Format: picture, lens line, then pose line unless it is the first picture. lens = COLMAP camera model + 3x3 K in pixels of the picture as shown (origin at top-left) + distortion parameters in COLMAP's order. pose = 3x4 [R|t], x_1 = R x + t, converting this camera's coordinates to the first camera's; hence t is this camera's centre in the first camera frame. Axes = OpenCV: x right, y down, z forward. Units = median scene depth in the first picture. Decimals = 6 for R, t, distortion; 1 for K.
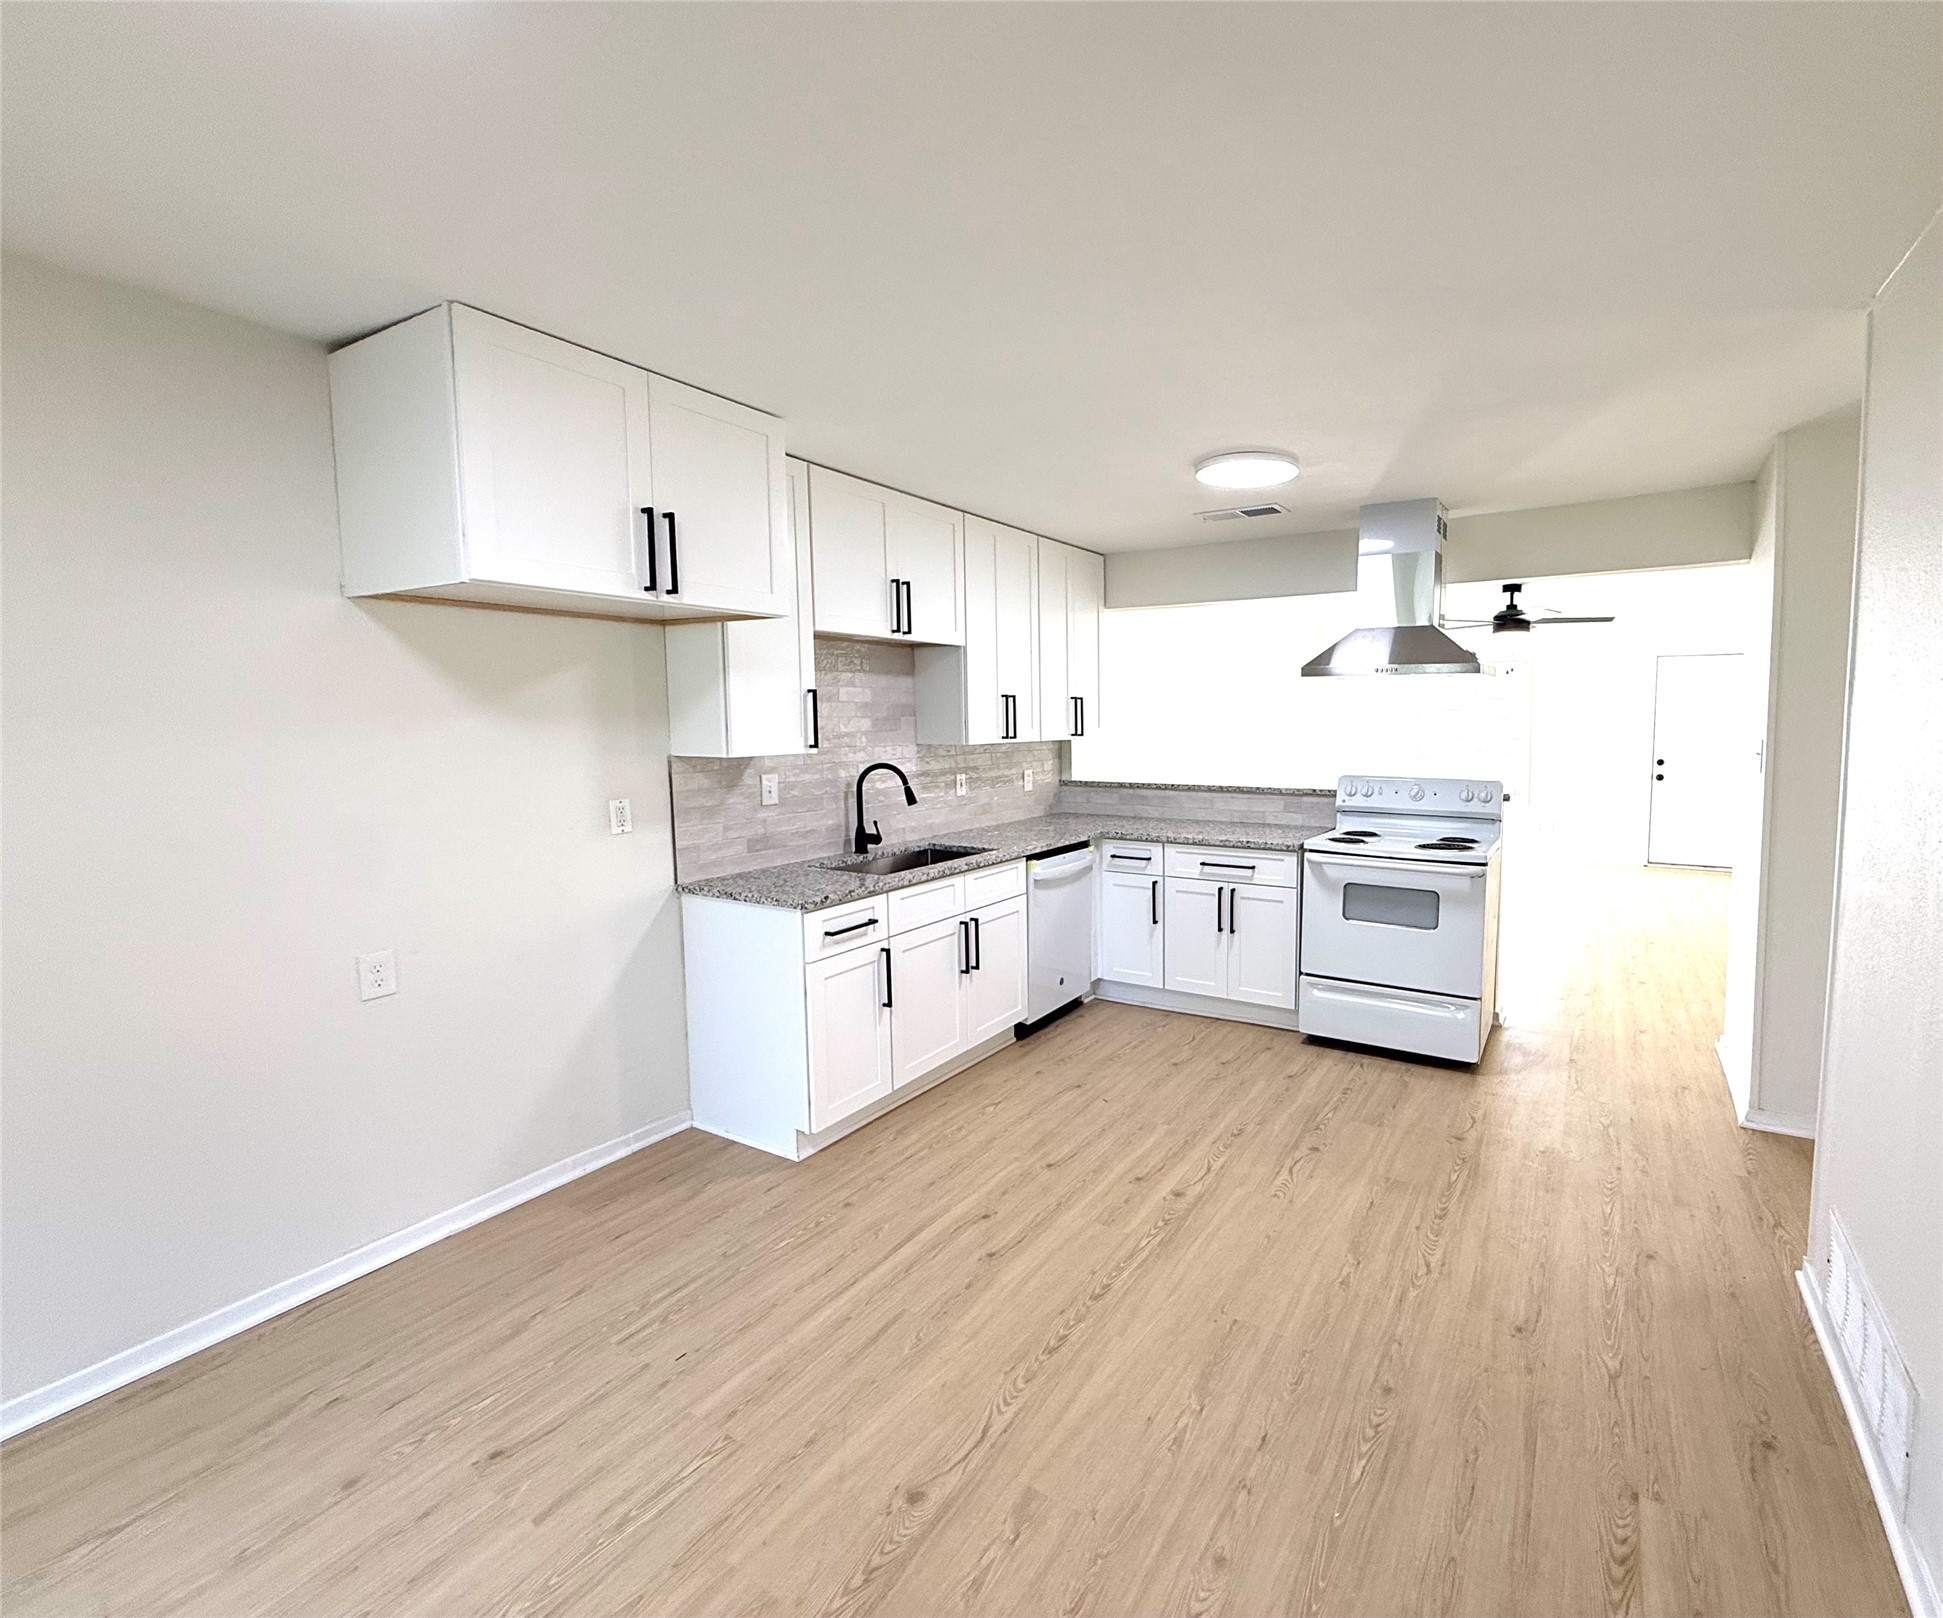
lens RADIAL K [[882.4, 0, 1104.1], [0, 882.4, 790.0], [0, 0, 1]] dist [0.001019, -0.000243]
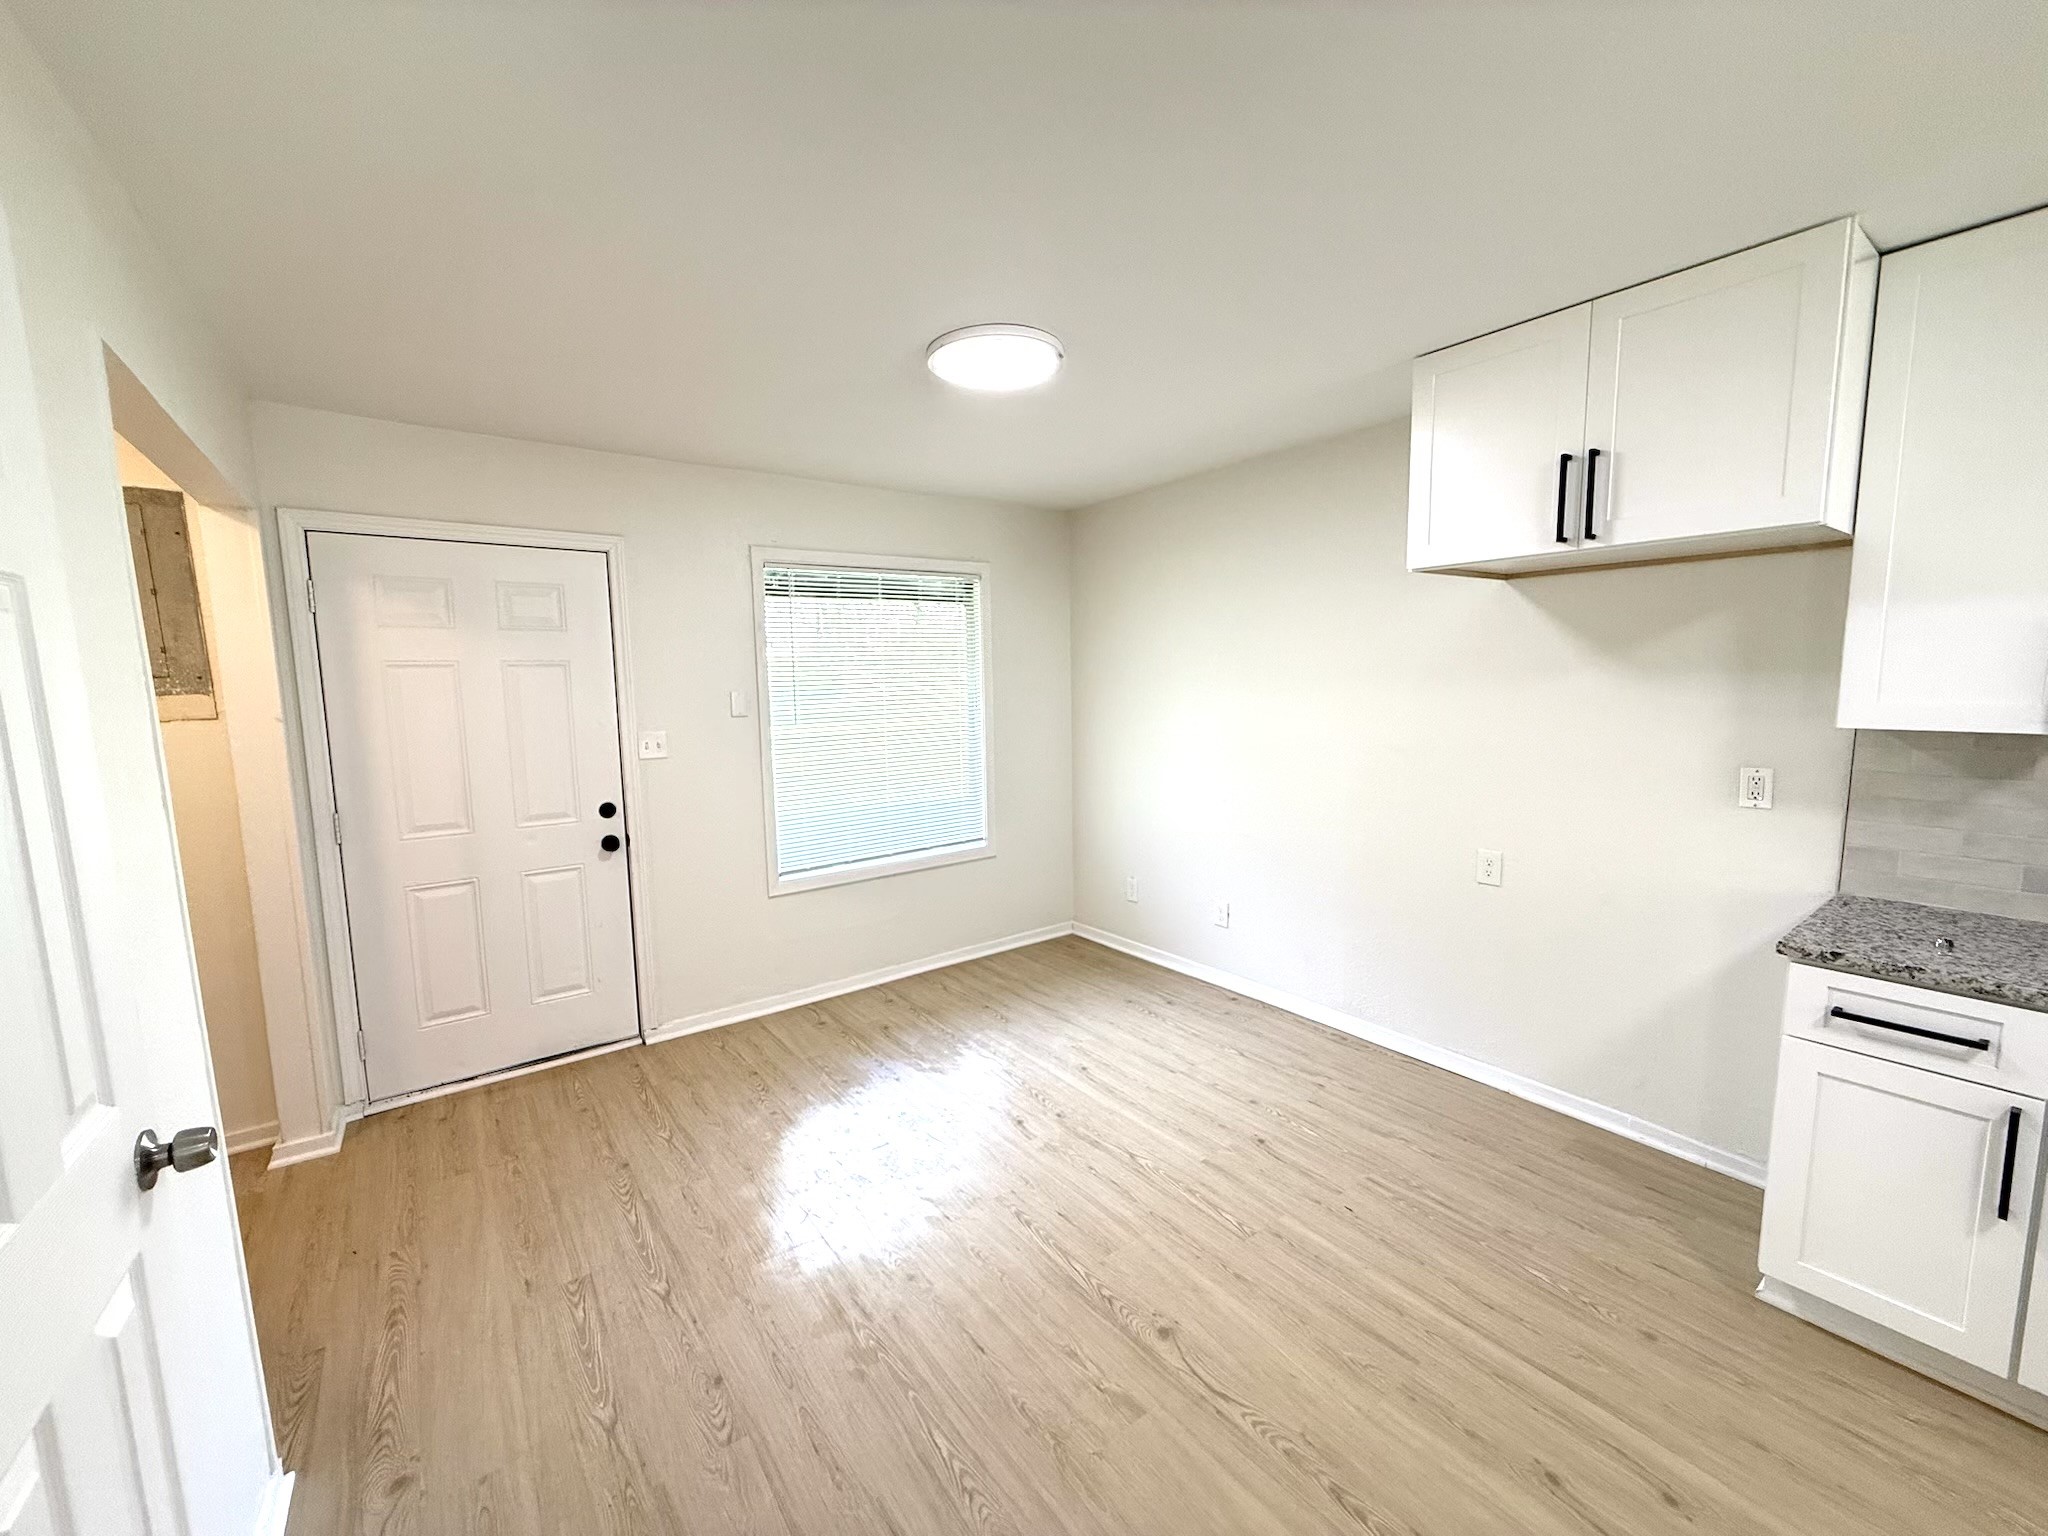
lens RADIAL K [[814.9, 0, 1020.4], [0, 814.9, 768.8], [0, 0, 1]] dist [-0.000441, 0.000109]
pose [[-0.416292, 0.115683, -0.901842, 0.429531], [-0.059416, 0.986292, 0.153943, -0.063990], [0.907287, 0.117669, -0.403712, 0.649985]]
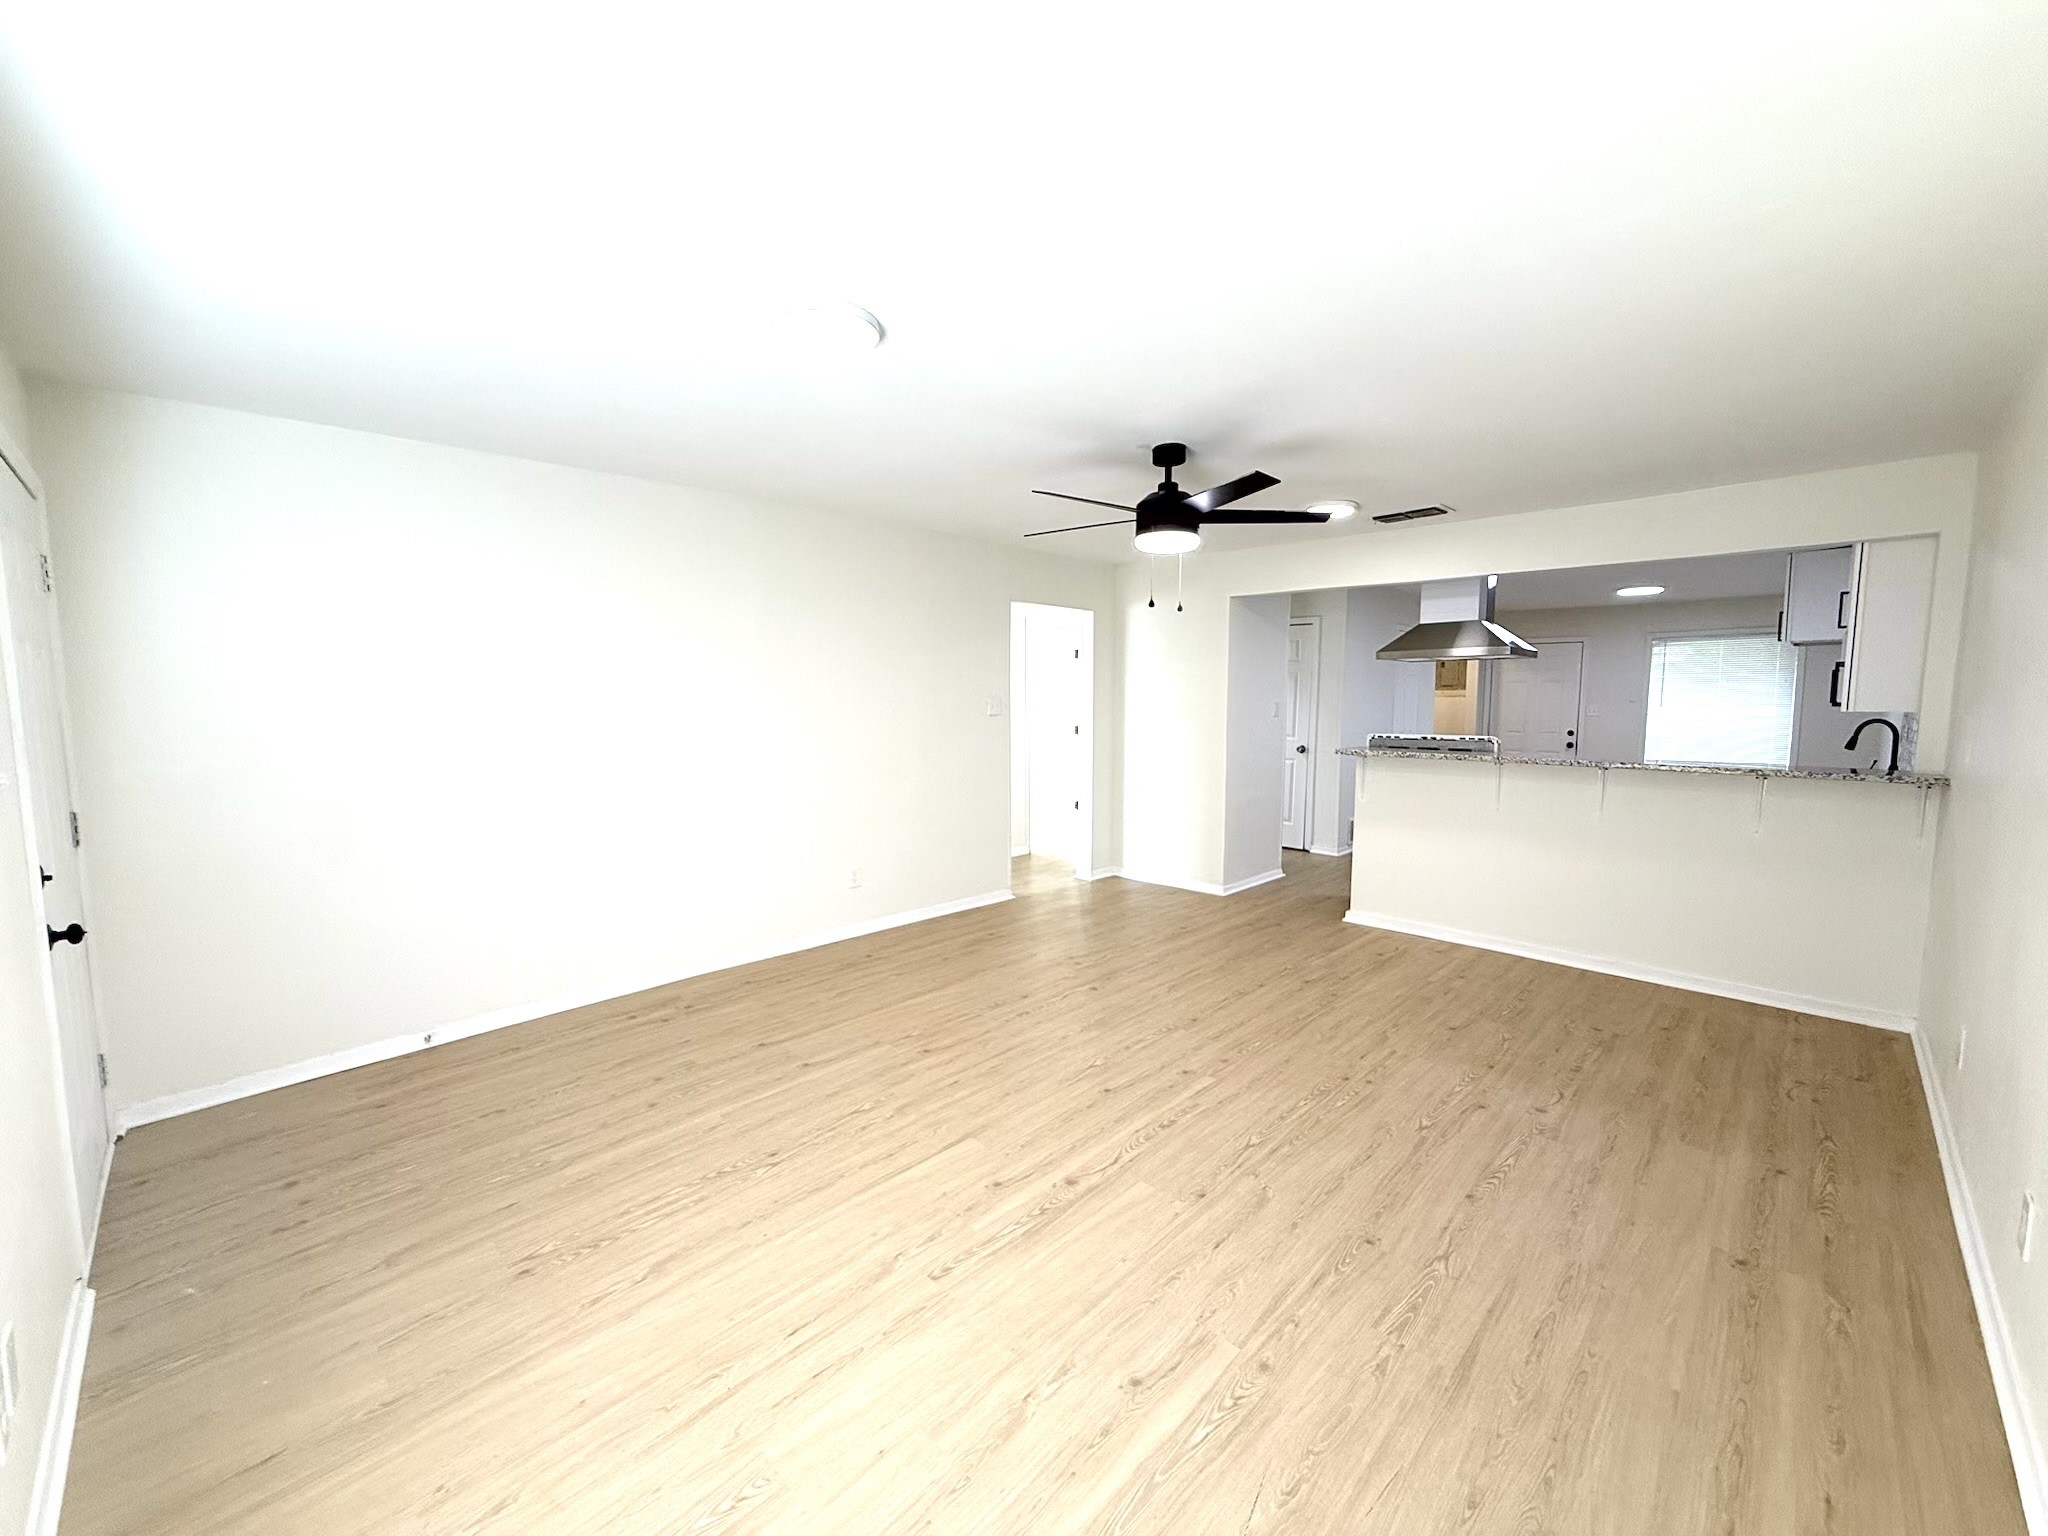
lens RADIAL K [[814.9, 0, 1016.0], [0, 814.9, 769.4], [0, 0, 1]] dist [-0.000441, 0.000109]
pose [[-0.962263, -0.018226, 0.271509, 0.853543], [0.029610, 0.984817, 0.171053, -0.258661], [-0.270505, 0.172637, -0.947113, 3.186926]]
